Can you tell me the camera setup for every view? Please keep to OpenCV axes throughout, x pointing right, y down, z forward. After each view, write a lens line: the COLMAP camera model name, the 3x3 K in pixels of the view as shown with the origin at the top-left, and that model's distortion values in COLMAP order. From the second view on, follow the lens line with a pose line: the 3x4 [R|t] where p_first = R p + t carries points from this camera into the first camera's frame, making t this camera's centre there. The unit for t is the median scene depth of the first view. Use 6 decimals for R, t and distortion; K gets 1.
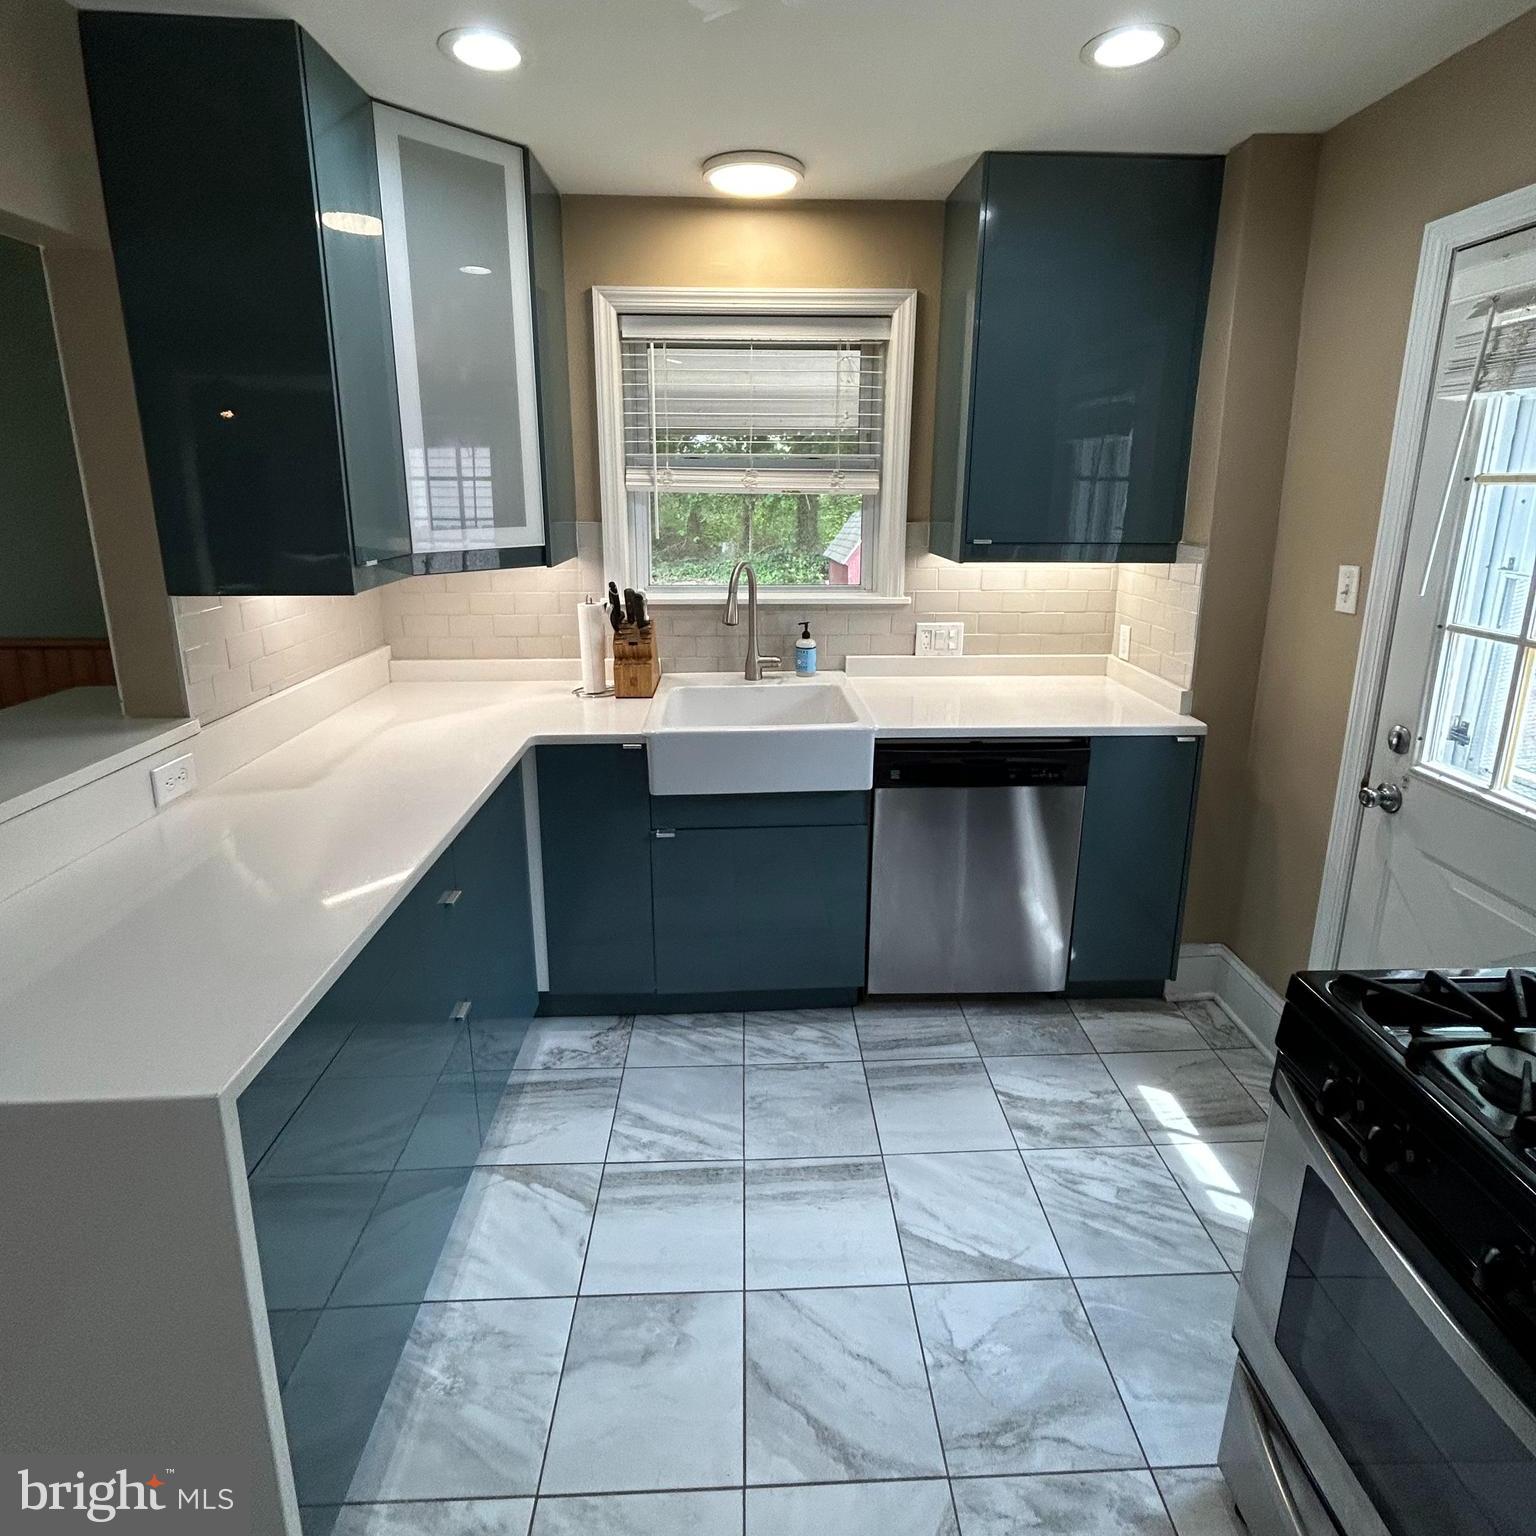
lens RADIAL K [[828.1, 0, 775.8], [0, 828.1, 669.0], [0, 0, 1]] dist [0.001139, 0.000758]
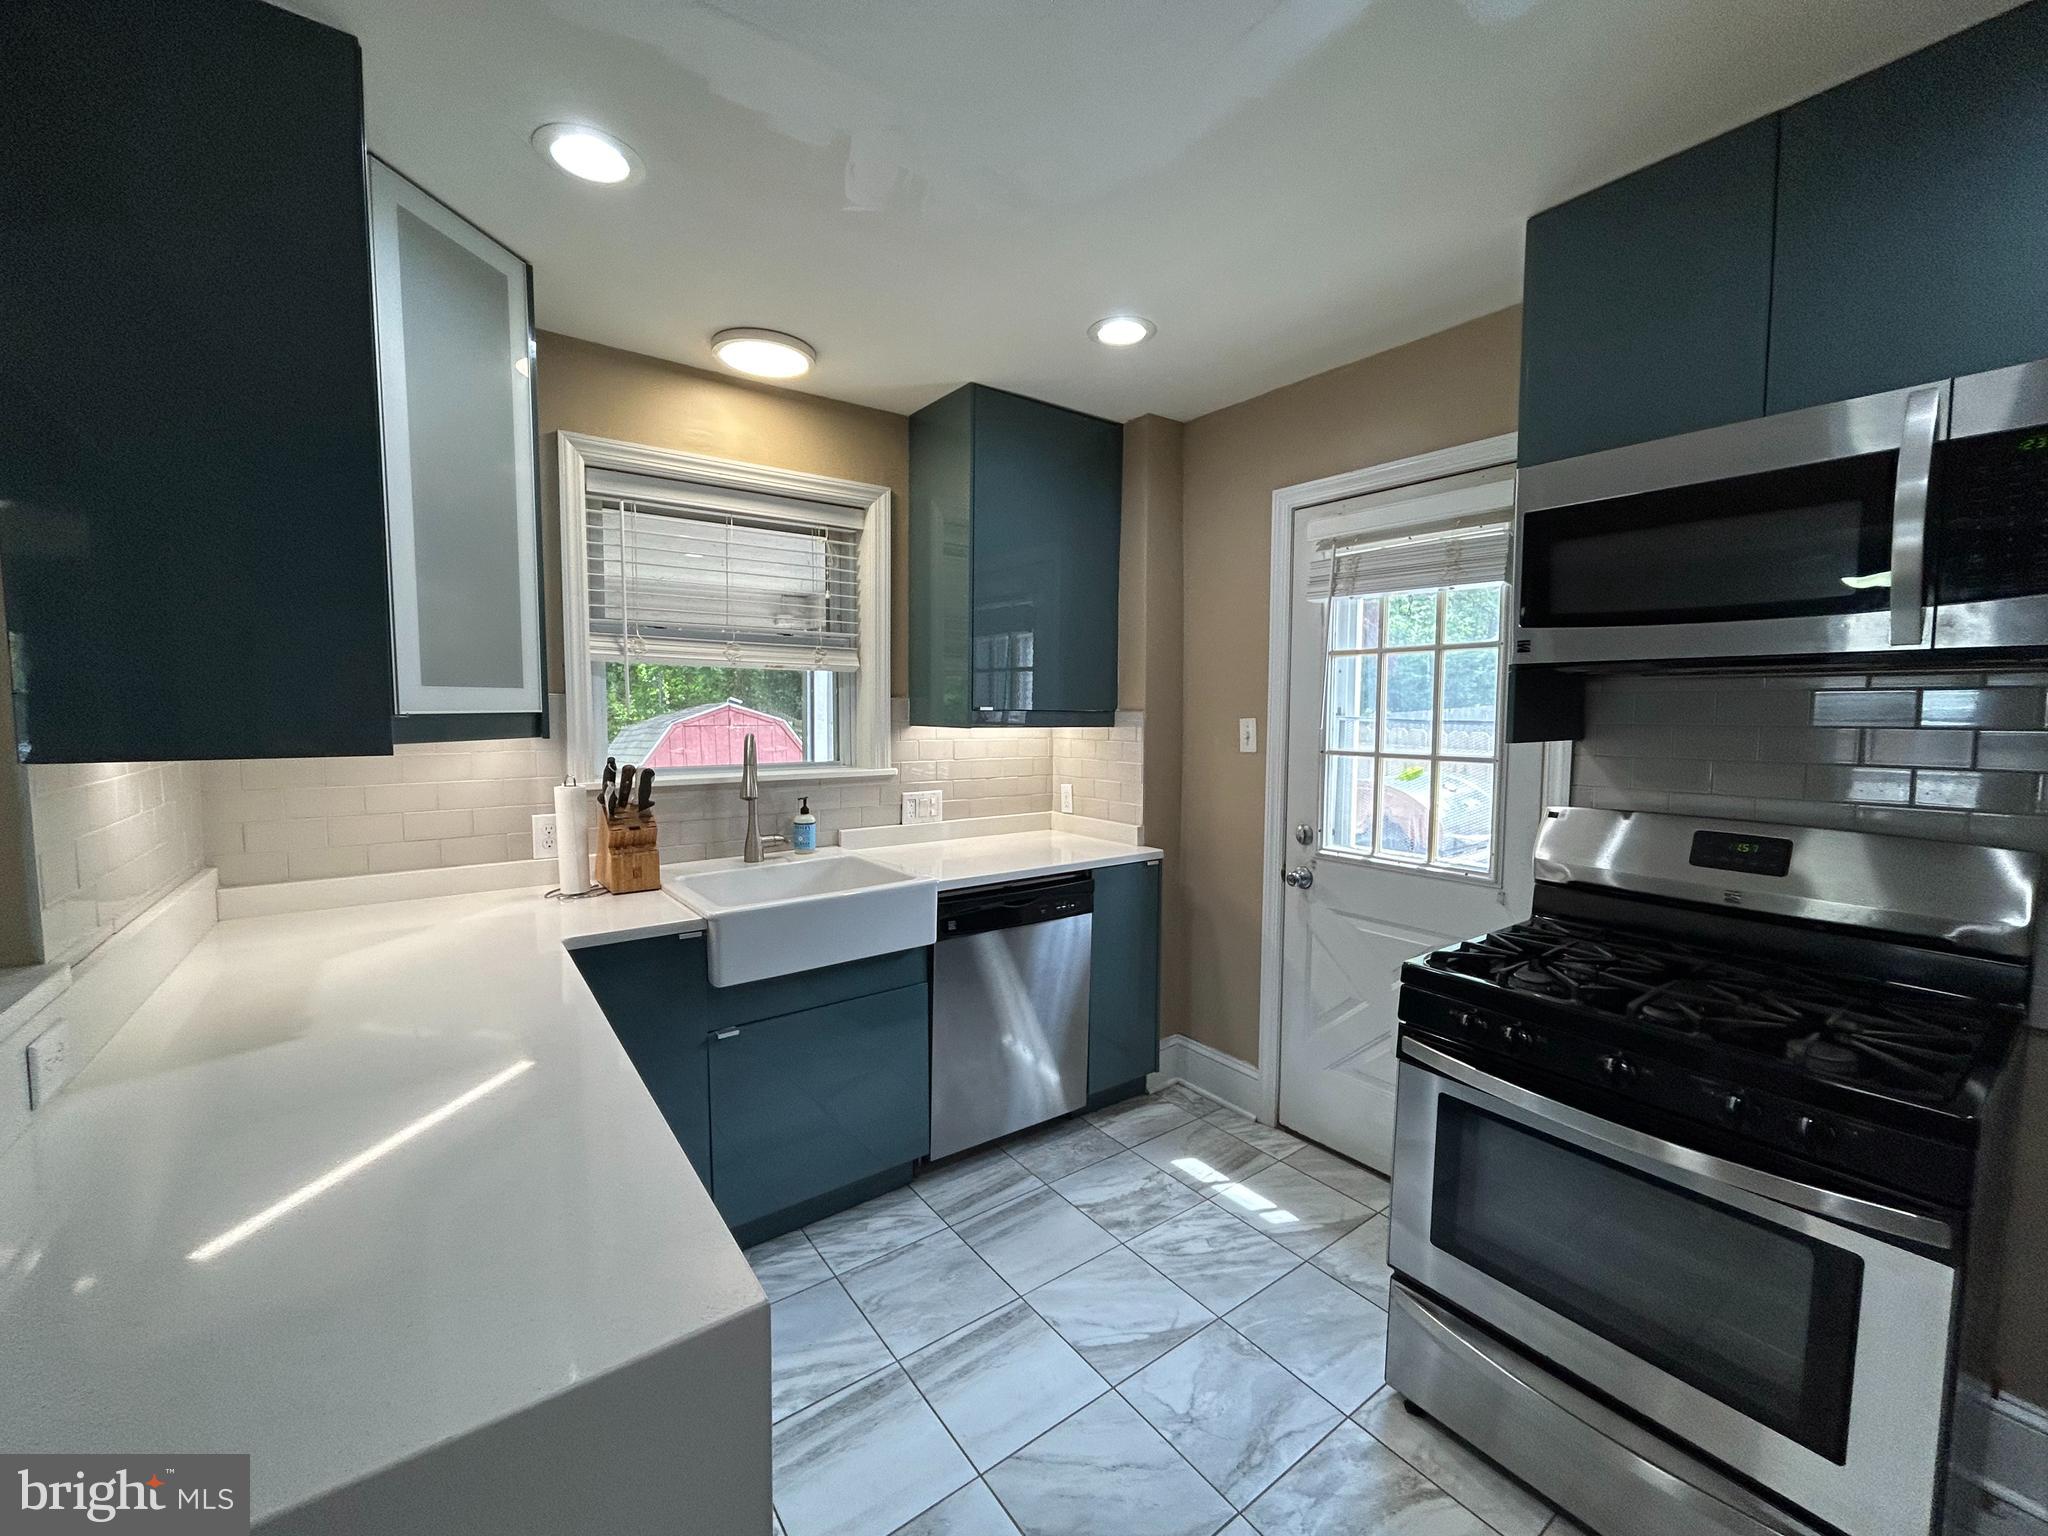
lens RADIAL K [[827.9, 0, 1024.0], [0, 827.9, 768.0], [0, 0, 1]] dist [0.000942, -0.000191]
pose [[0.830681, -0.040282, 0.555289, -0.338788], [0.119926, 0.986912, -0.107810, 0.053329], [-0.543679, 0.156149, 0.824640, 0.060002]]
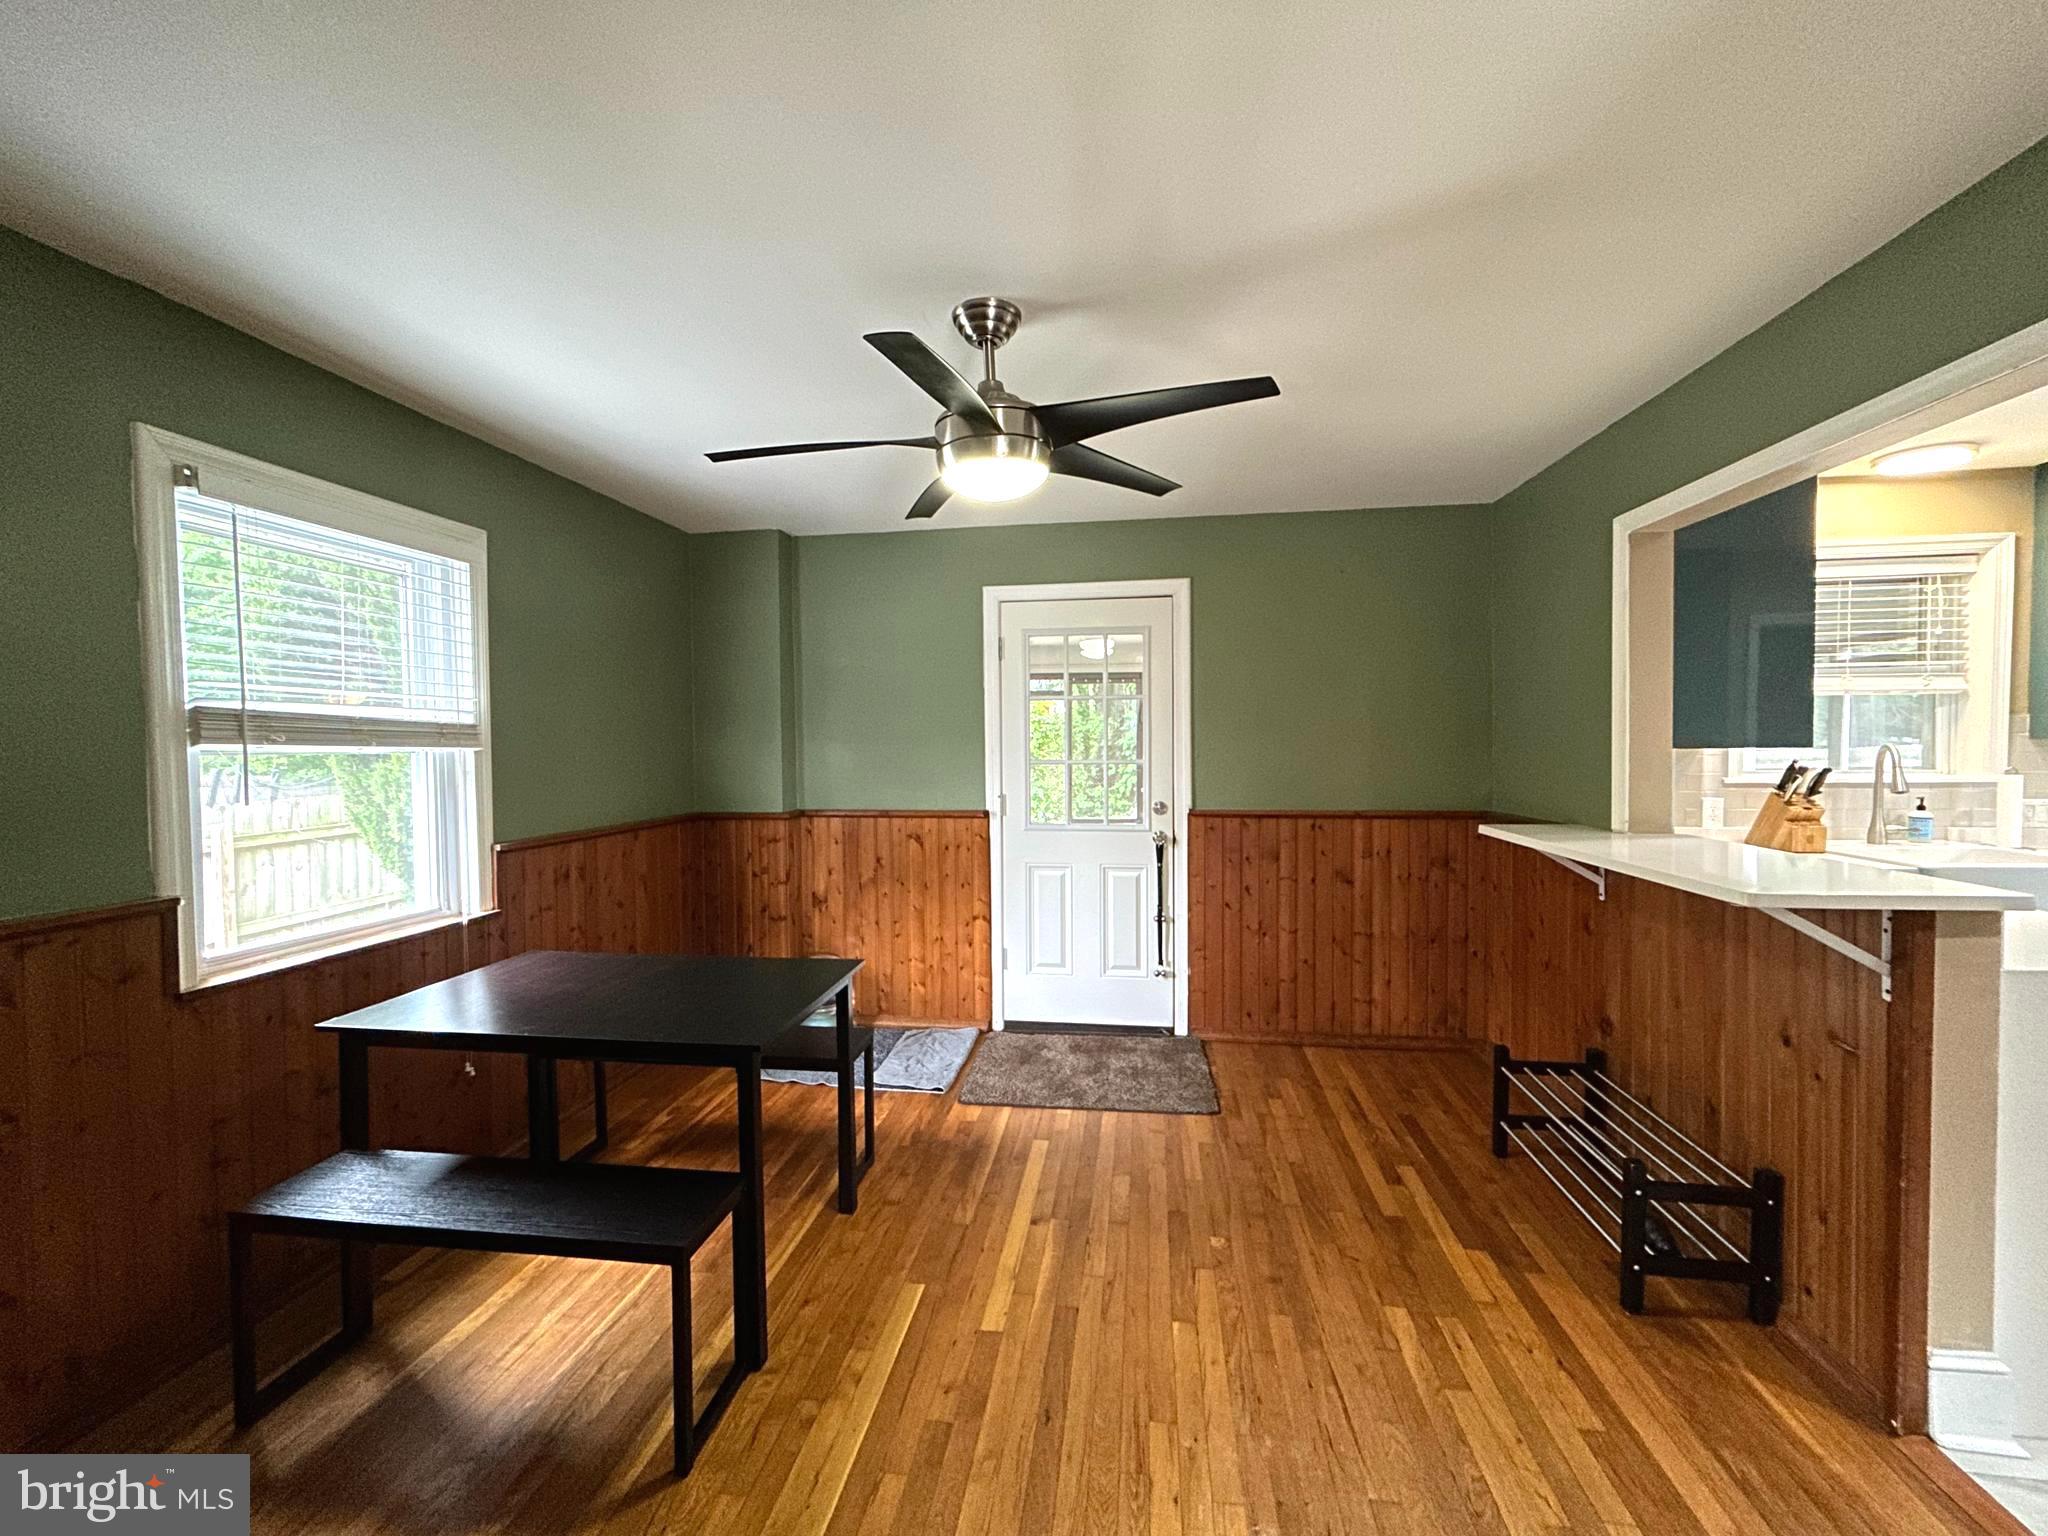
lens RADIAL K [[837.1, 0, 1020.5], [0, 837.1, 763.8], [0, 0, 1]] dist [-0.002932, -0.000142]
pose [[0.981531, -0.007121, -0.191168, -1.188061], [-0.029111, 0.982110, -0.186046, 0.186250], [0.189073, 0.188175, 0.963764, -0.489380]]
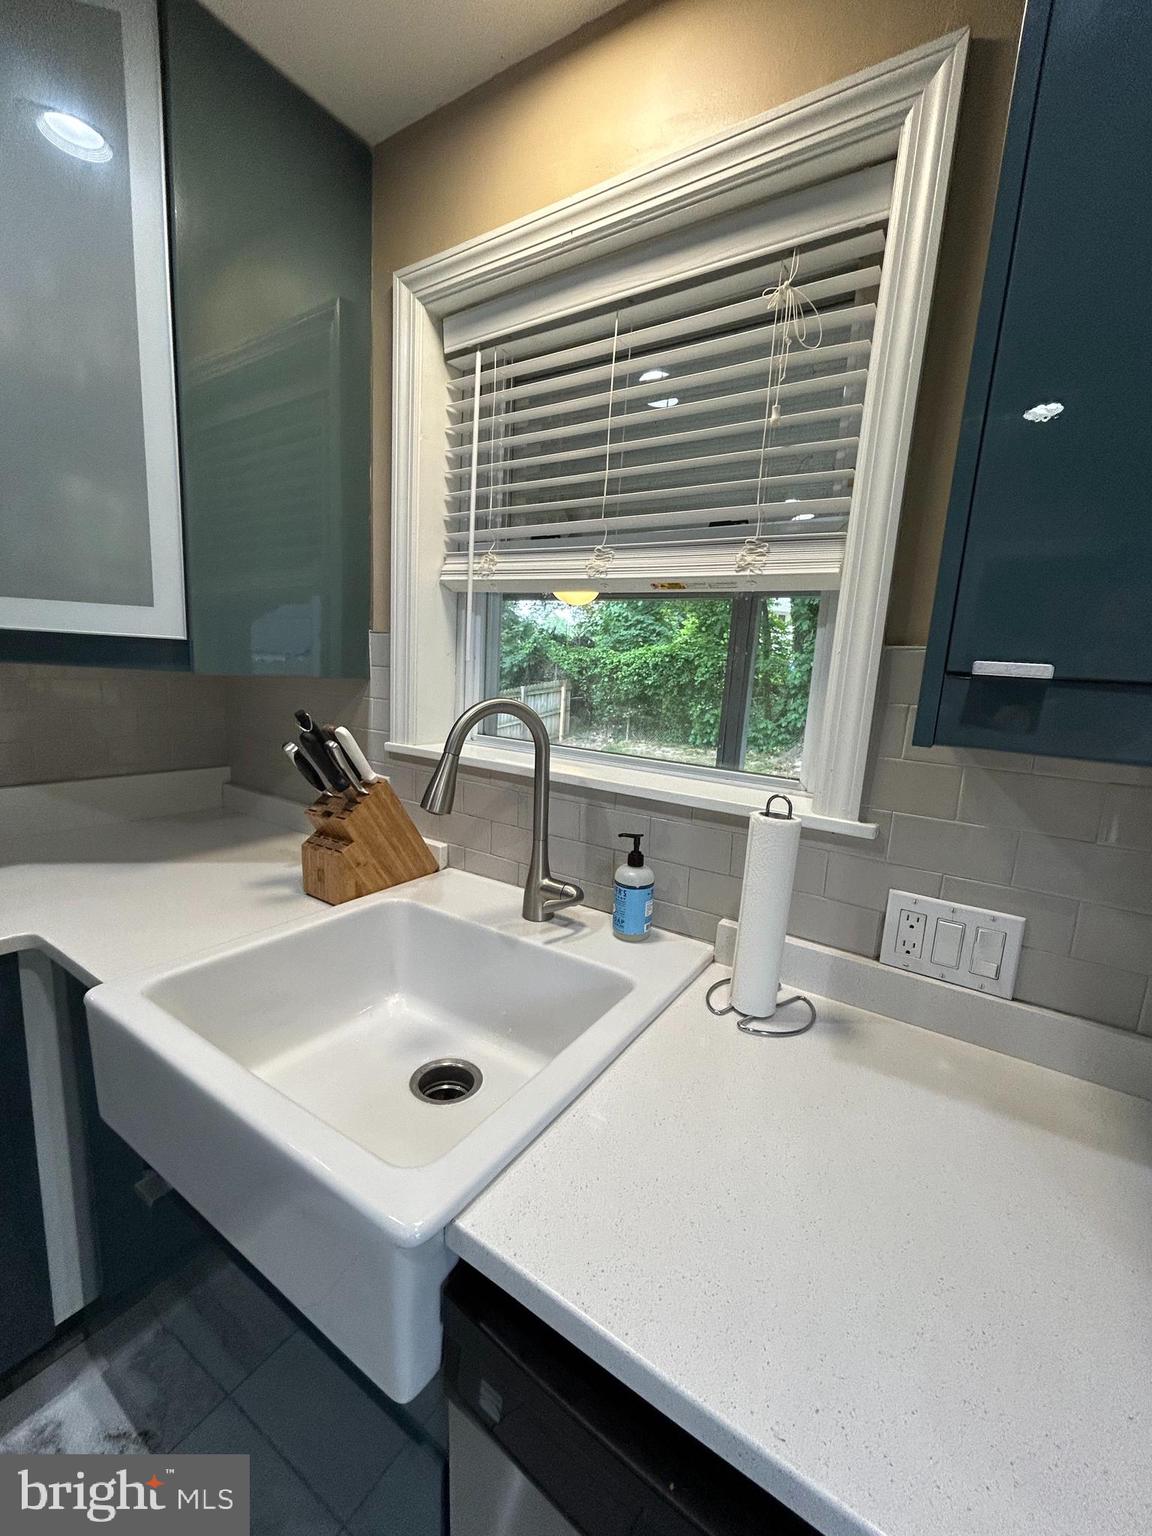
lens RADIAL K [[620.9, 0, 578.5], [0, 620.9, 770.5], [0, 0, 1]] dist [0.000942, -0.000191]
pose [[0.809678, 0.140688, -0.569762, 0.257566], [-0.182926, 0.982976, -0.017232, -0.096241], [0.557638, 0.118176, 0.821629, 0.779531]]
